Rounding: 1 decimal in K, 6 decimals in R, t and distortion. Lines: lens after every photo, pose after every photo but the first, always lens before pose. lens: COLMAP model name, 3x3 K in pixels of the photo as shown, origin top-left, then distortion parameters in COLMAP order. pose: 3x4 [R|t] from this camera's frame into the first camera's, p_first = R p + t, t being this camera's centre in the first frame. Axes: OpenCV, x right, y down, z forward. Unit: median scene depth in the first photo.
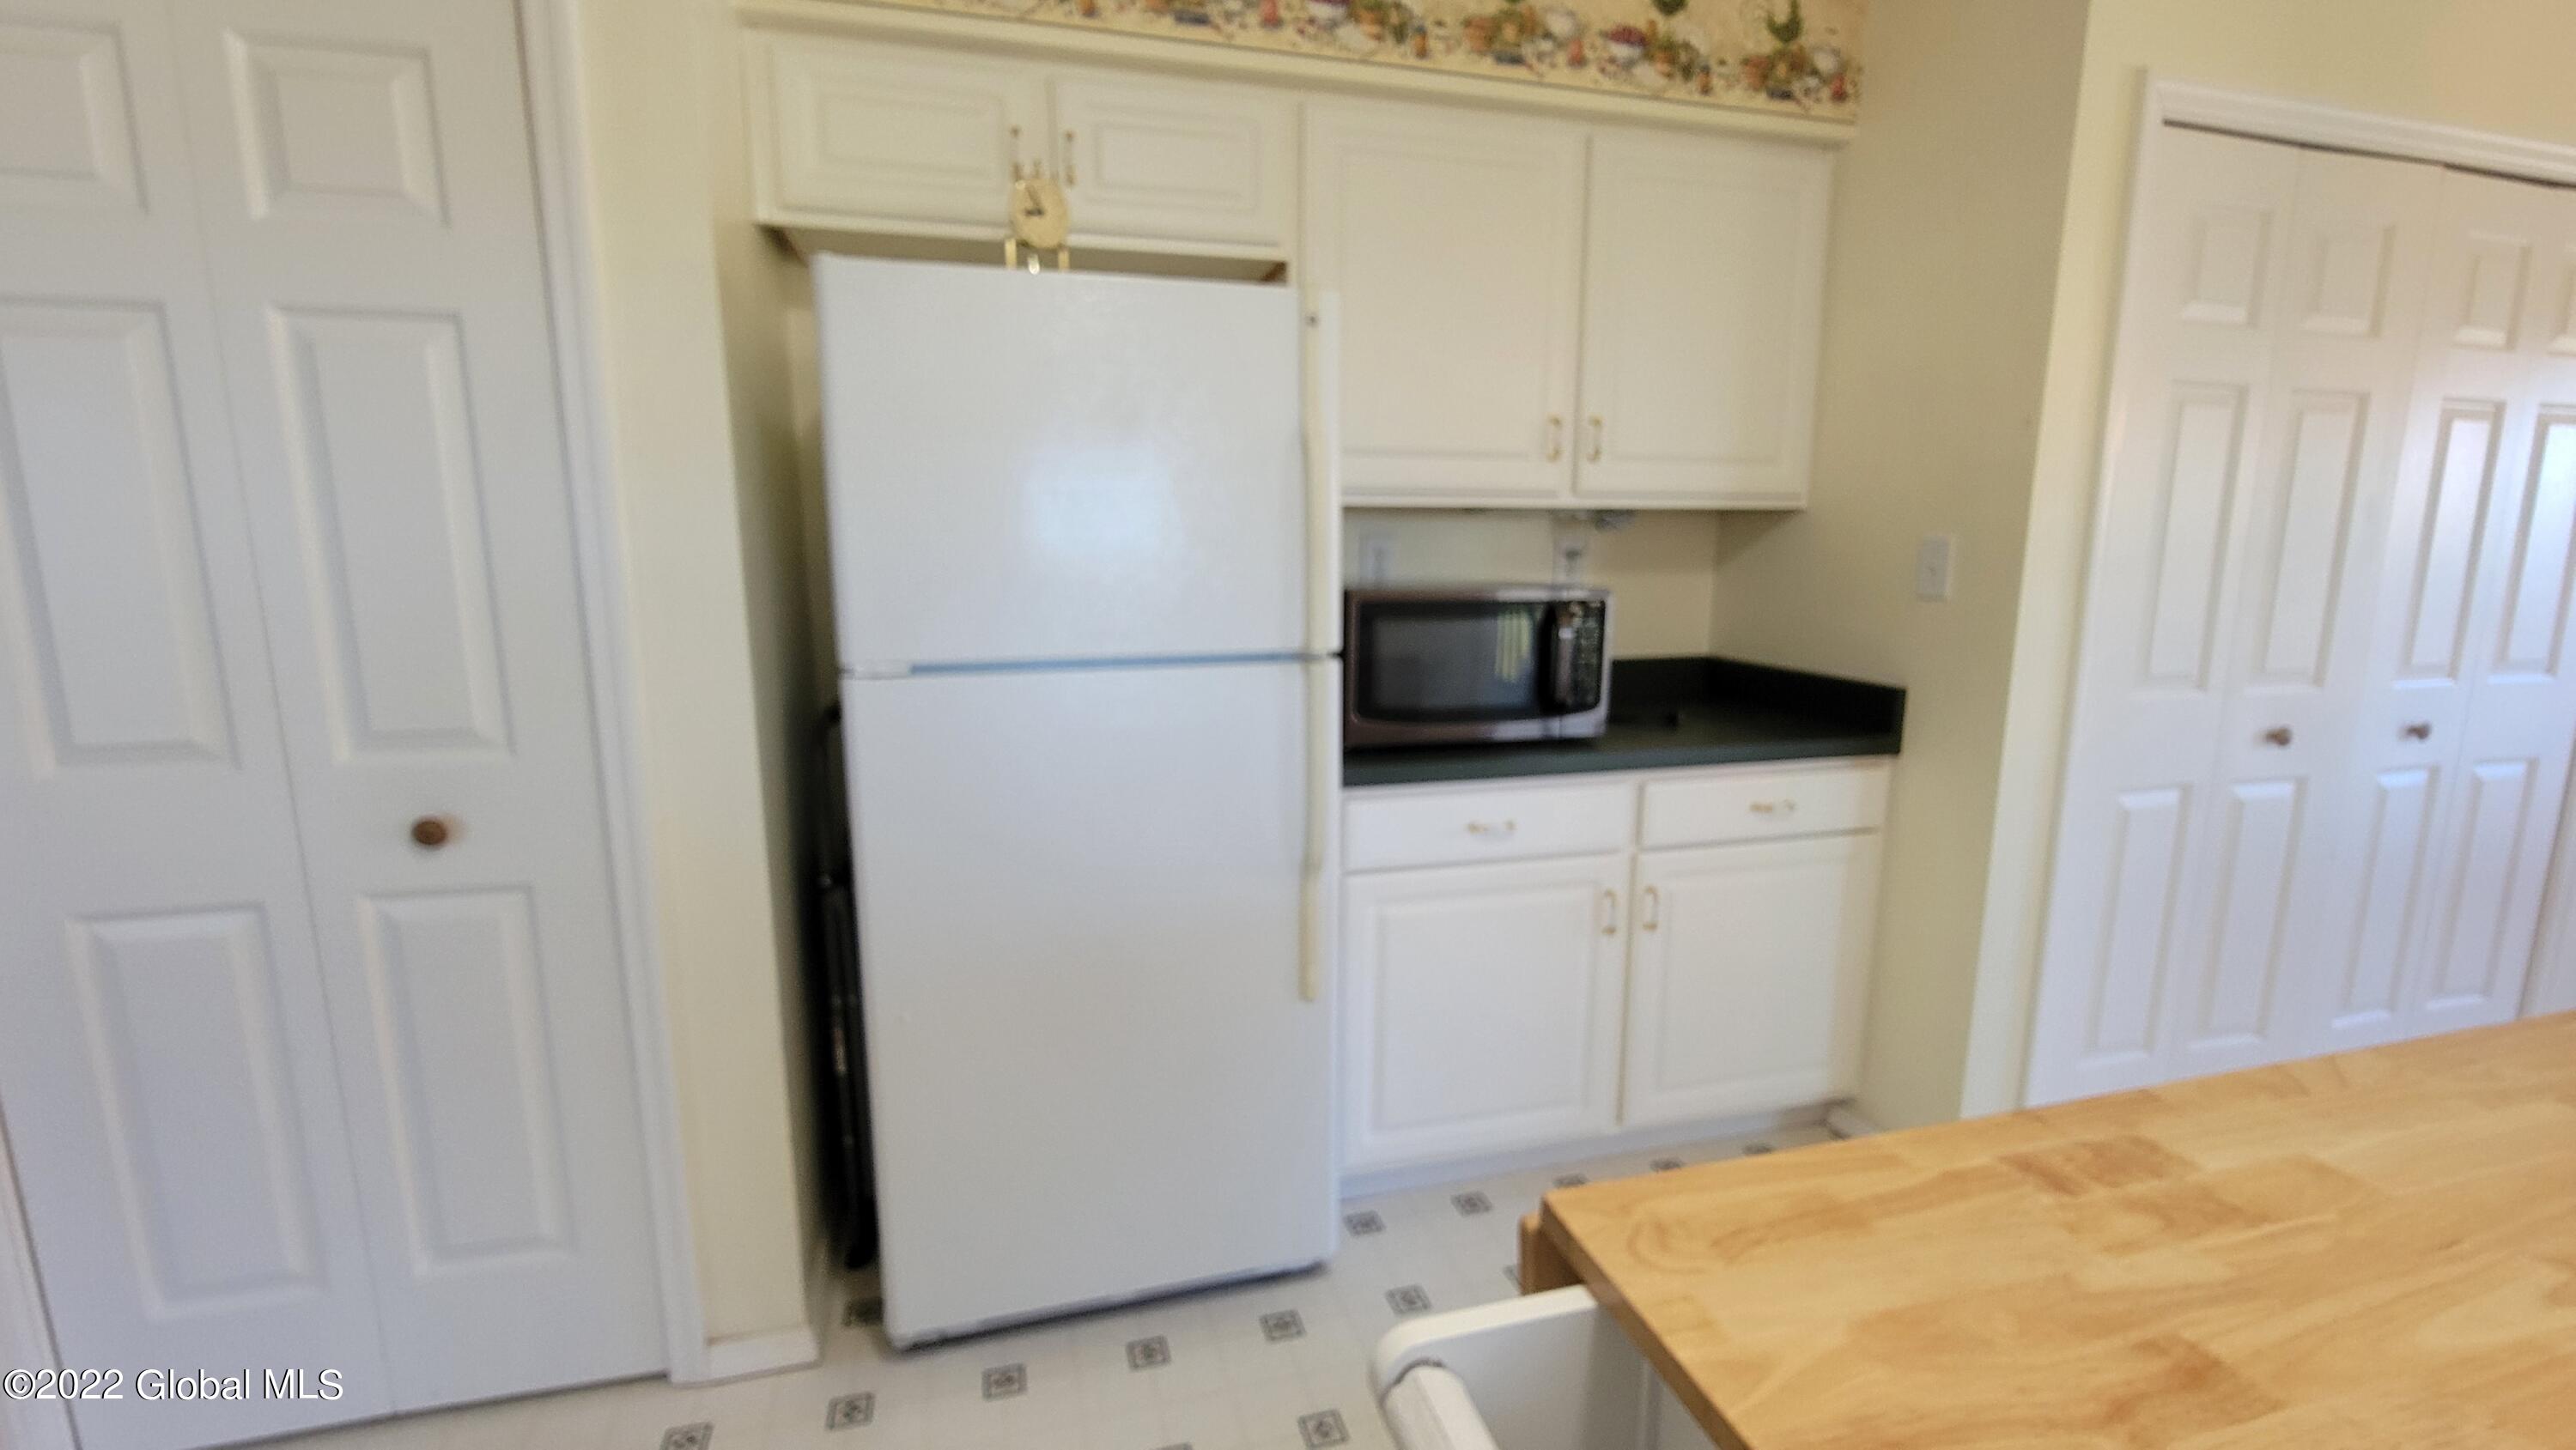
lens RADIAL K [[1082.6, 0, 1282.6], [0, 1082.6, 735.0], [0, 0, 1]] dist [-0.004905, 0.000090]
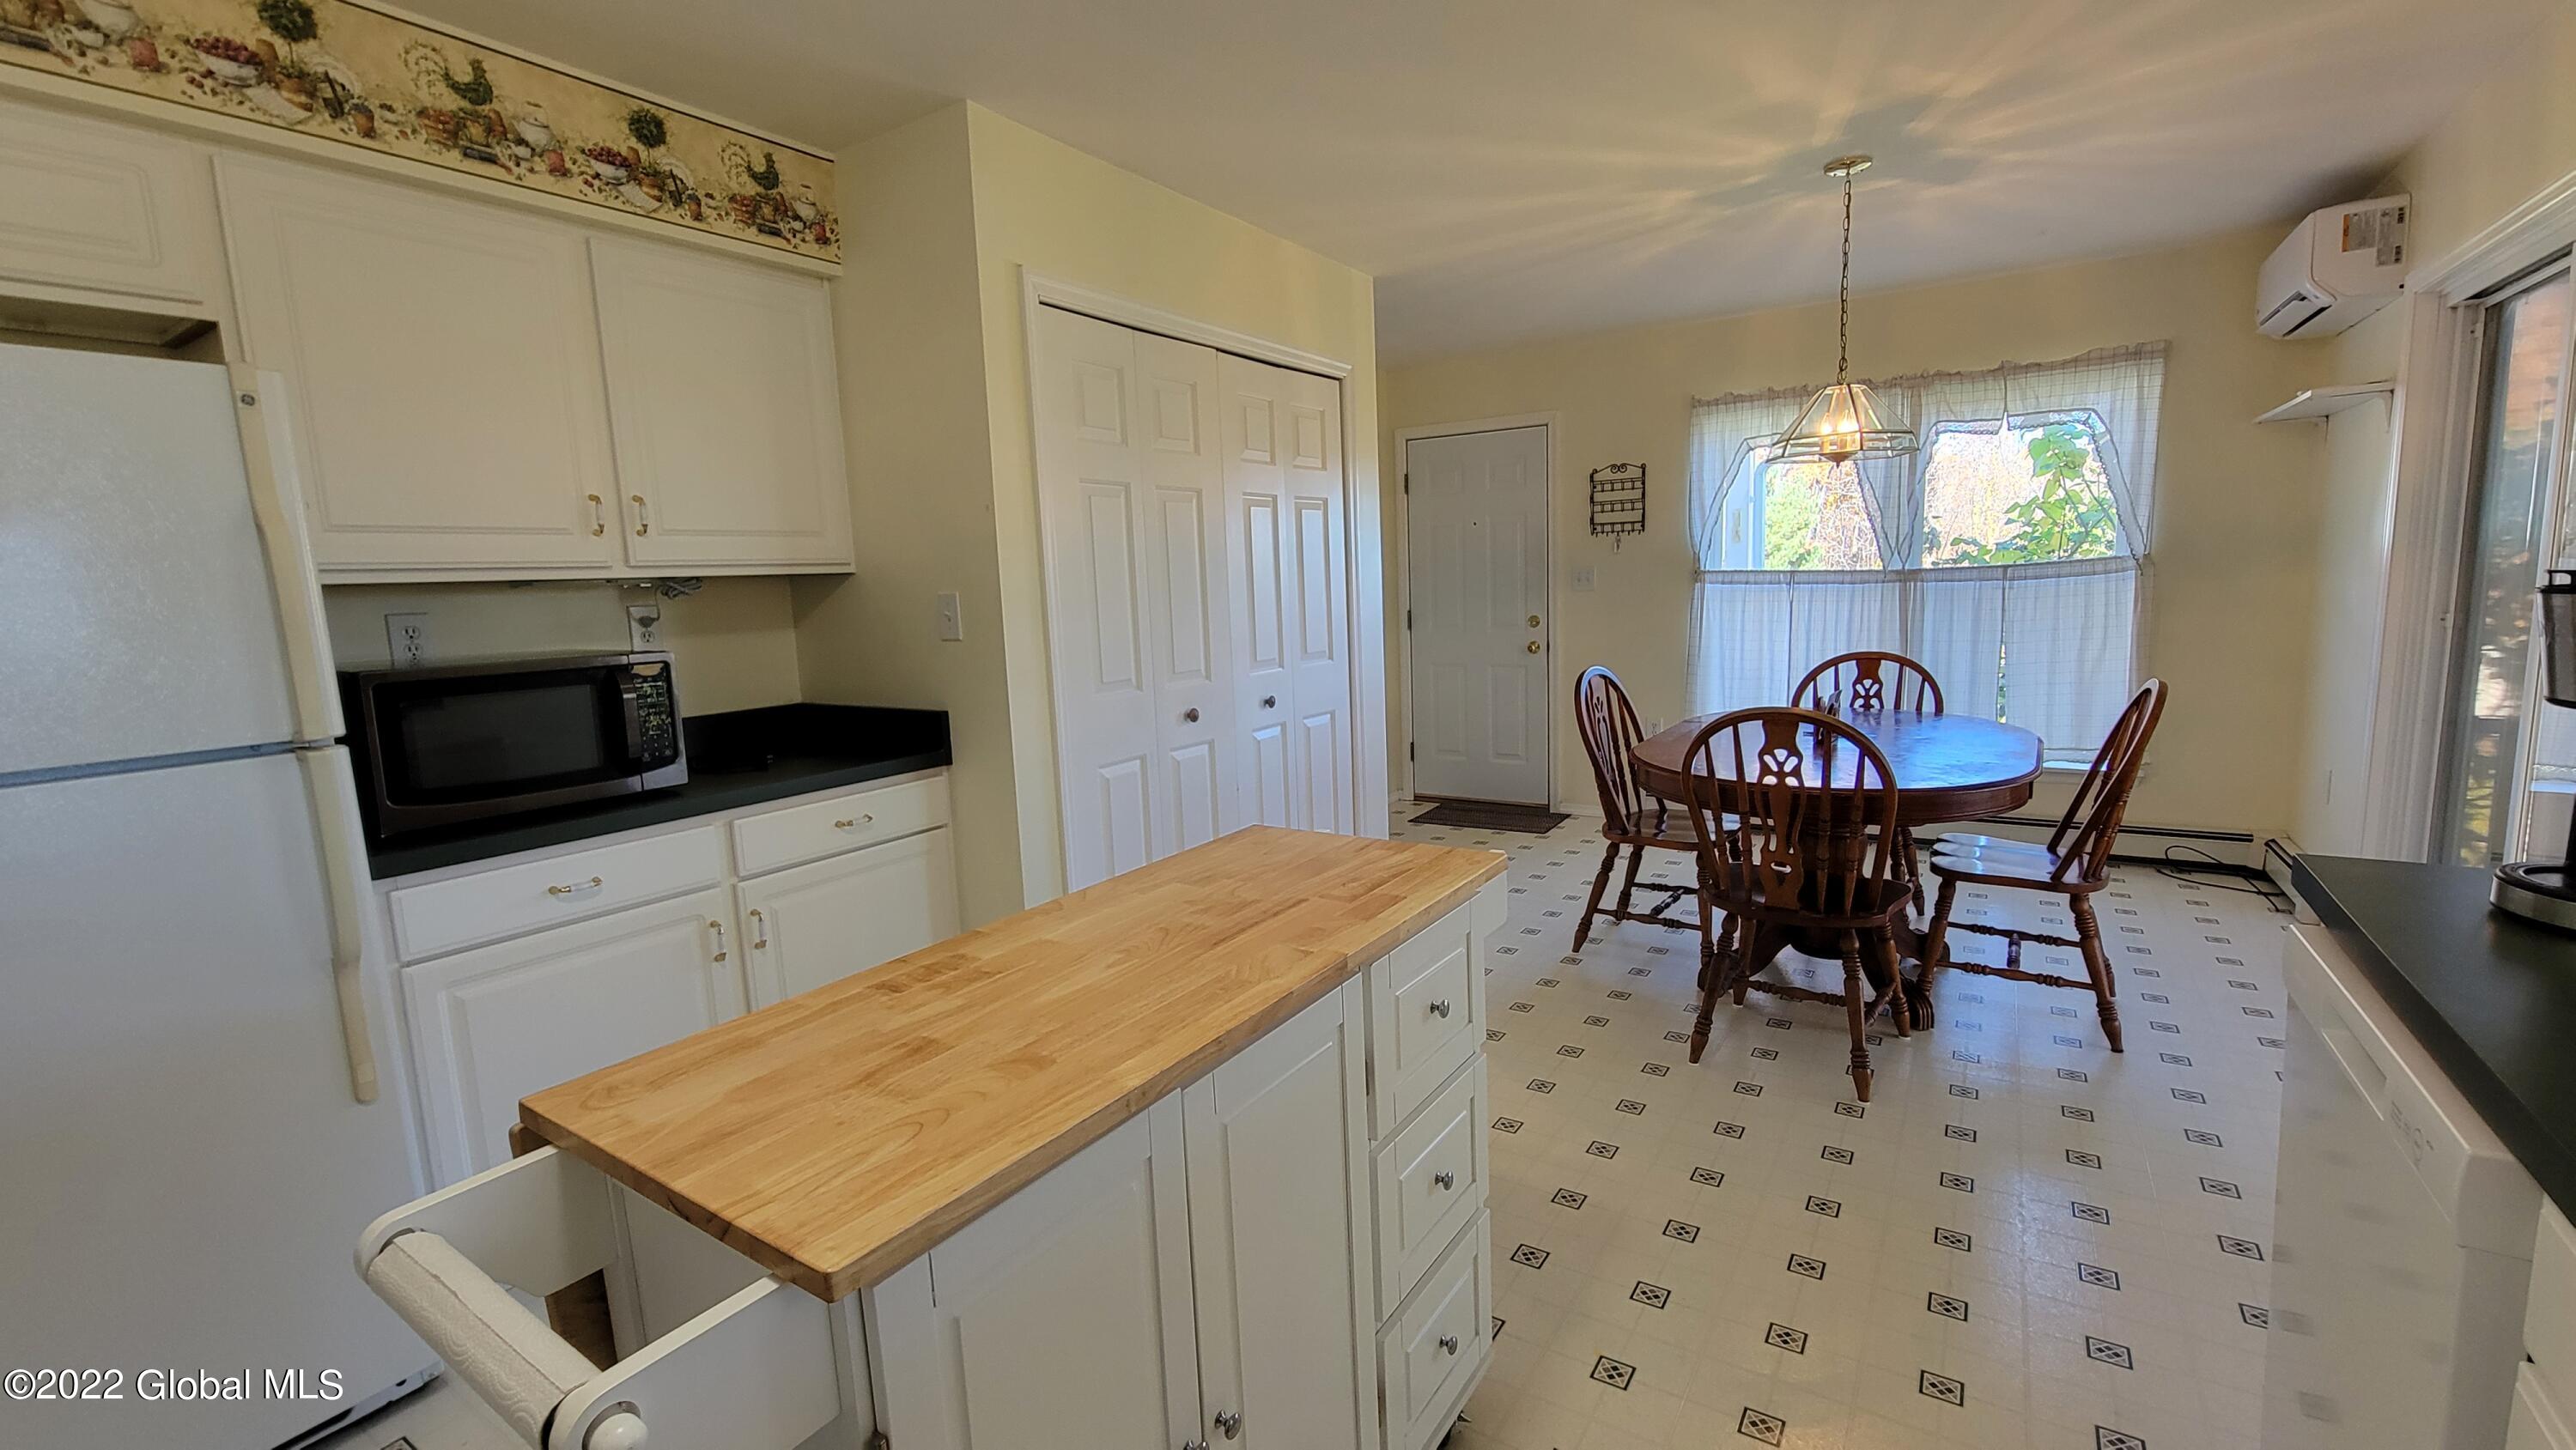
lens RADIAL K [[1082.6, 0, 1284.7], [0, 1082.6, 734.9], [0, 0, 1]] dist [-0.004905, 0.000090]
pose [[0.750166, -0.124284, 0.649465, 0.045517], [0.156155, 0.987695, 0.008642, 0.036446], [-0.642547, 0.094934, 0.760342, -0.228071]]
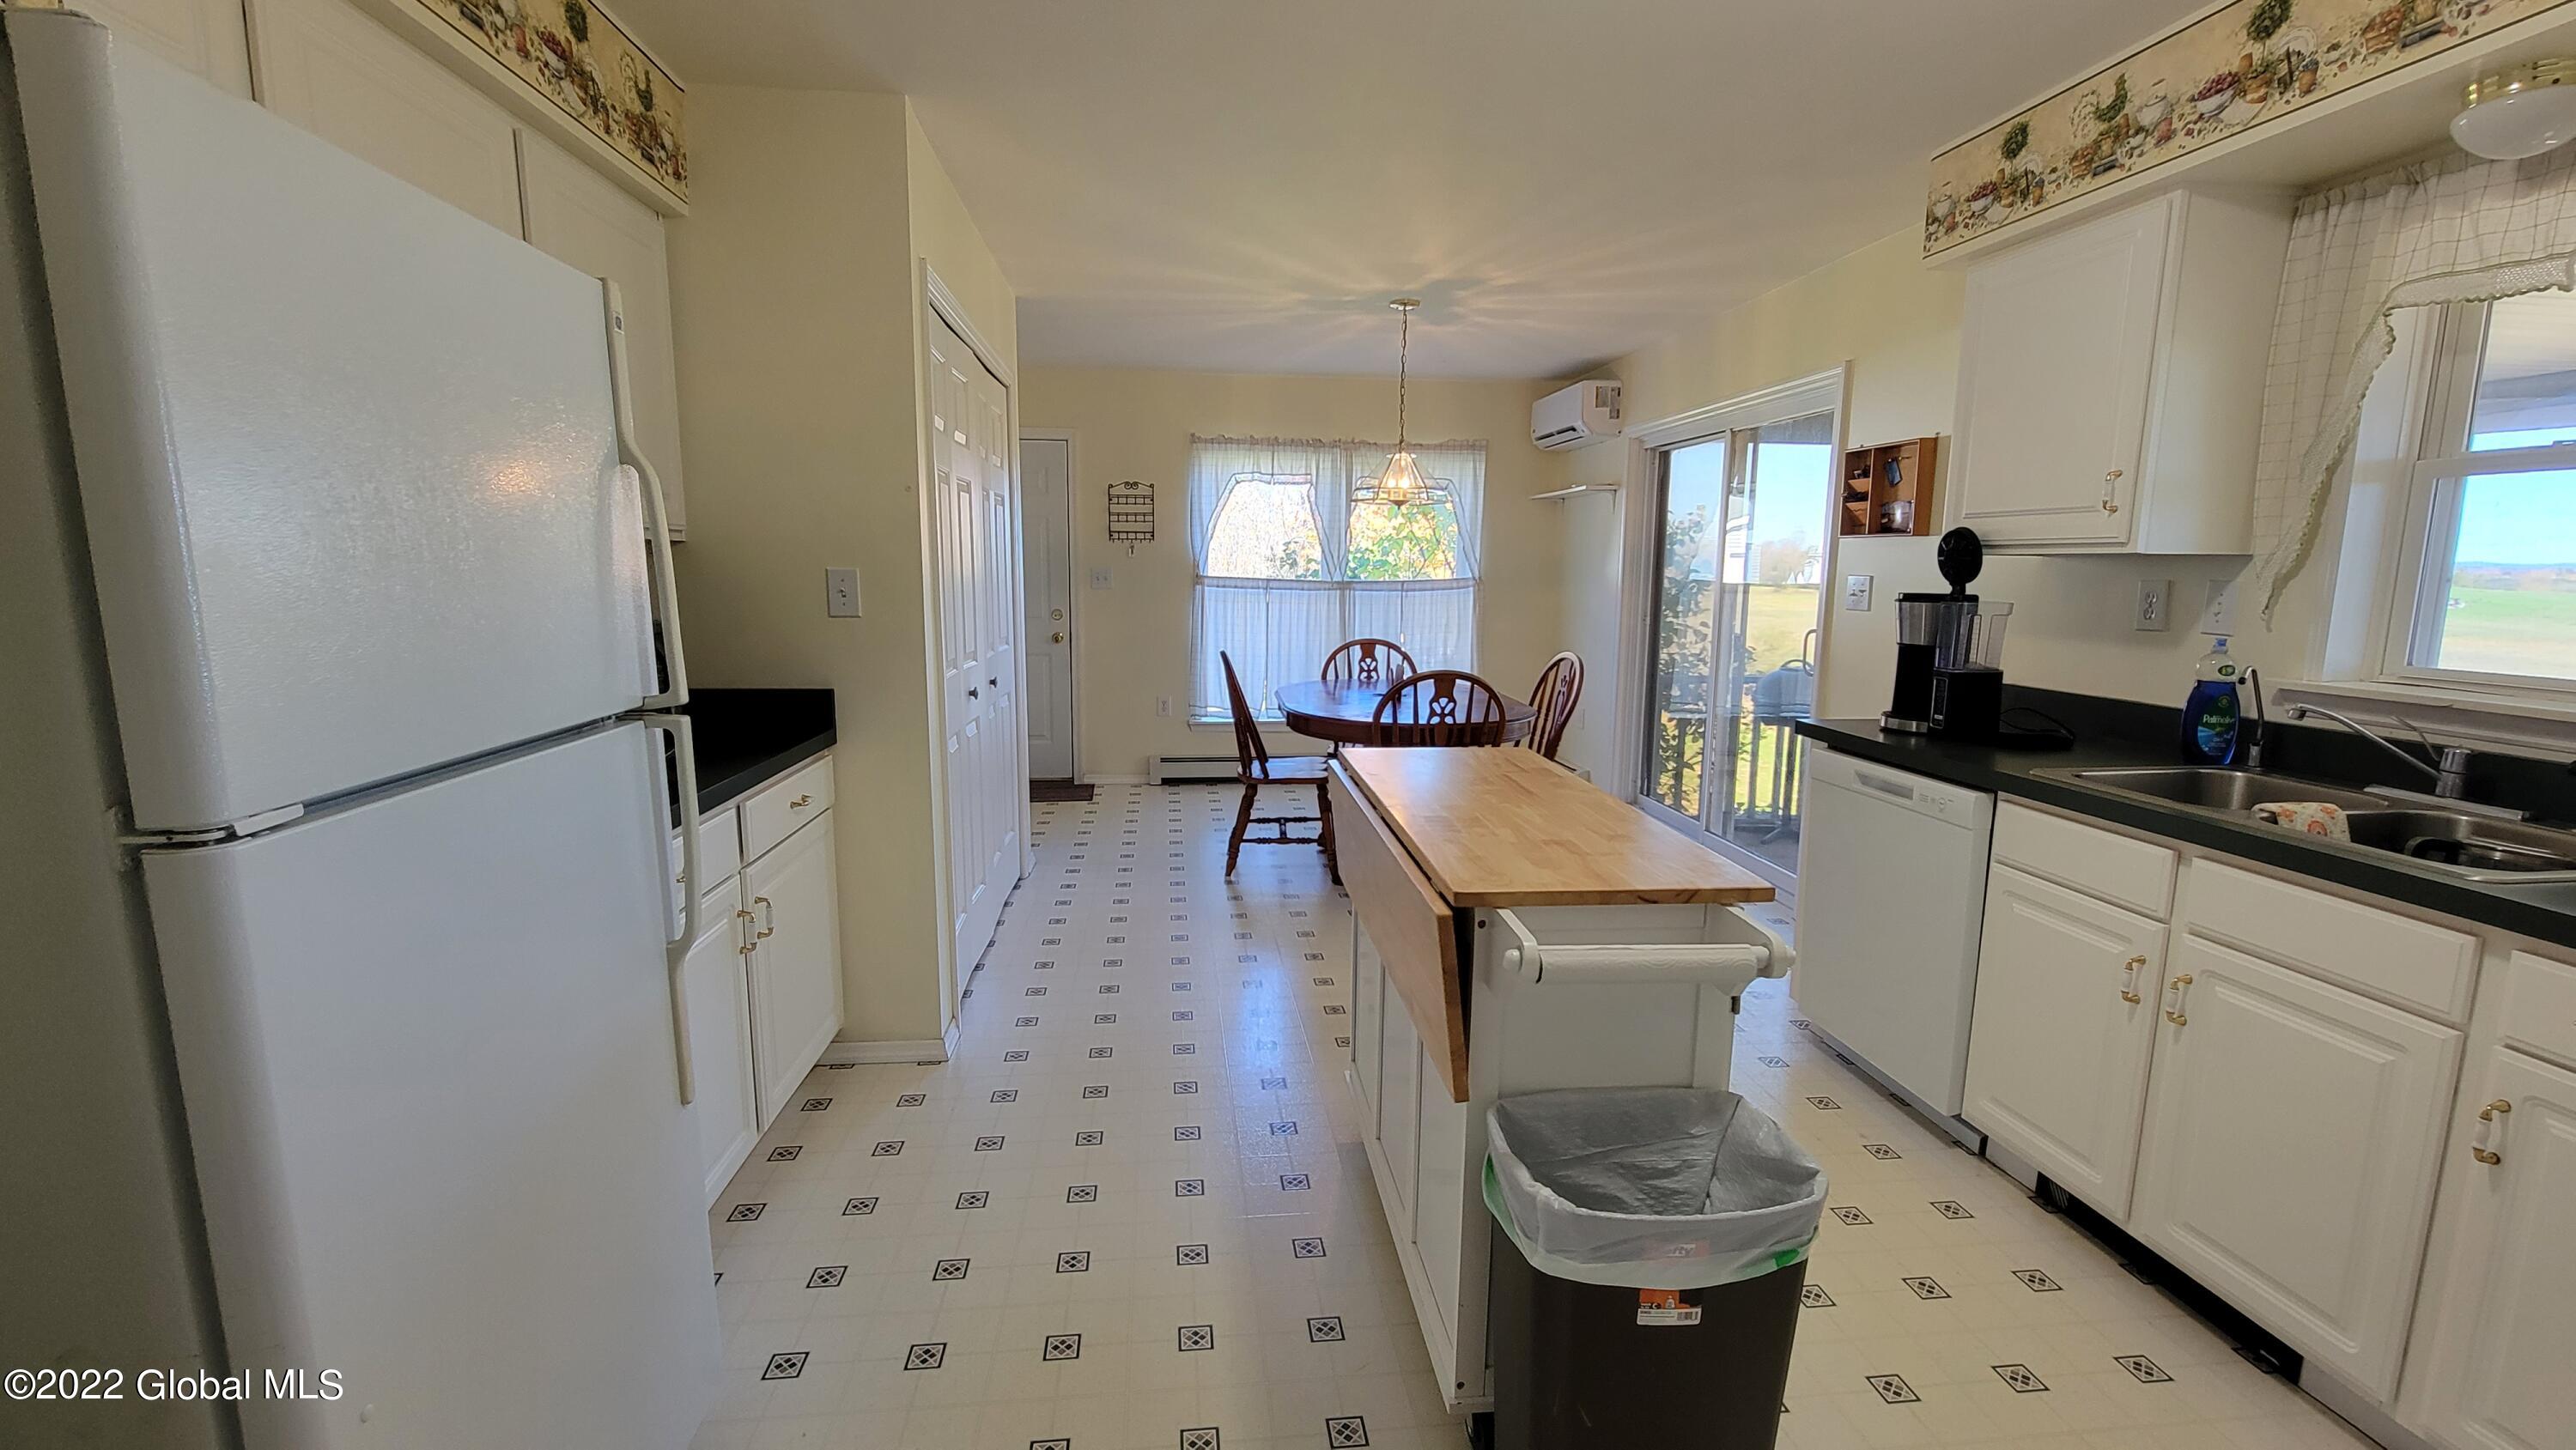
lens RADIAL K [[1082.6, 0, 1273.9], [0, 1082.6, 751.1], [0, 0, 1]] dist [-0.004905, 0.000090]
pose [[0.159524, -0.165615, 0.973203, -0.598080], [0.166970, 0.976151, 0.138747, -0.066879], [-0.972971, 0.140363, 0.183372, 0.295320]]
